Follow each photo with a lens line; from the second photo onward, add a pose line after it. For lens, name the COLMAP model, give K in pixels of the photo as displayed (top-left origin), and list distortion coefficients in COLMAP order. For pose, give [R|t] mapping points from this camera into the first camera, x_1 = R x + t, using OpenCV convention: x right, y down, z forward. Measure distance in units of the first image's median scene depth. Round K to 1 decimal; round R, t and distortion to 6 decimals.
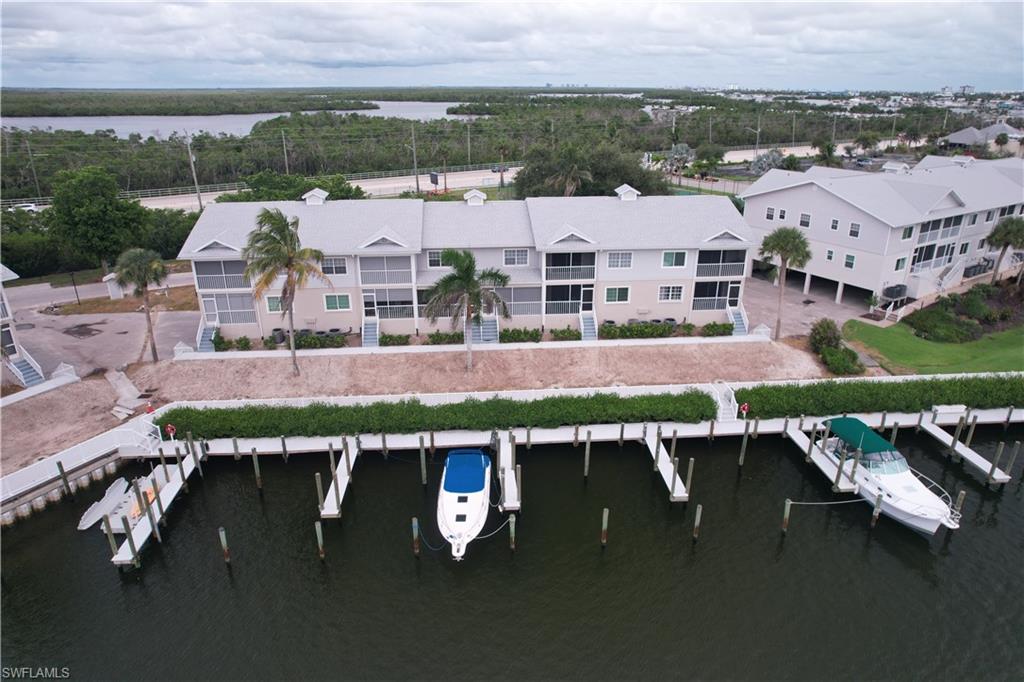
lens RADIAL K [[659.0, 0, 512.0], [0, 659.0, 341.0], [0, 0, 1]] dist [-0.077041, 0.068411]
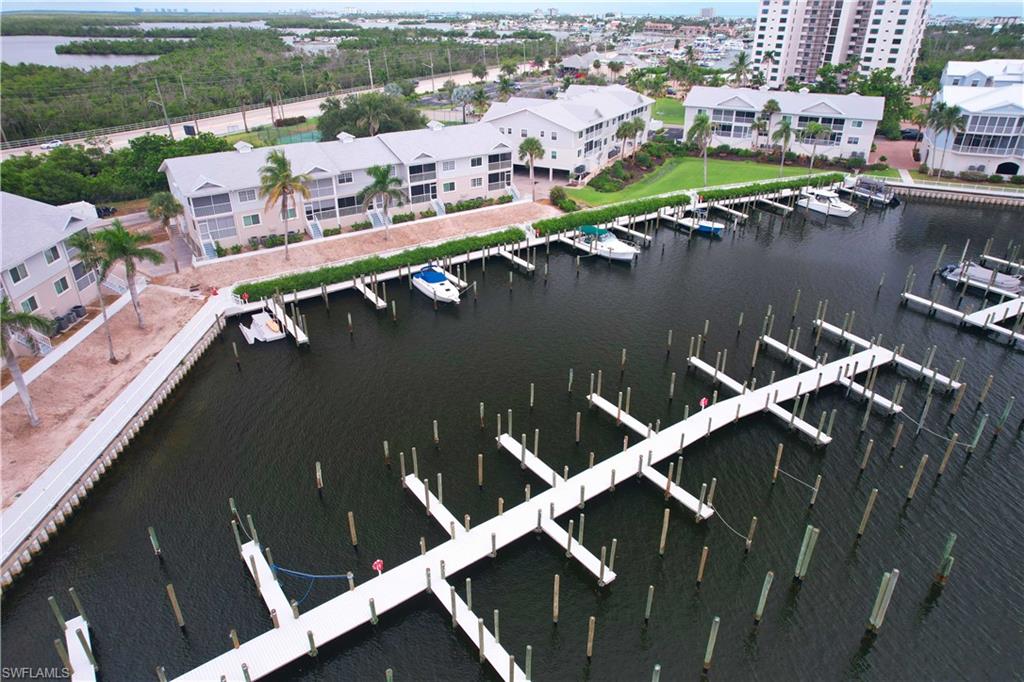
lens RADIAL K [[659.0, 0, 512.0], [0, 659.0, 341.0], [0, 0, 1]] dist [-0.077041, 0.068411]
pose [[0.864536, -0.227769, 0.447995, -0.567728], [0.182036, 0.972794, 0.143297, 0.106659], [-0.468445, -0.042334, 0.882478, -0.605124]]
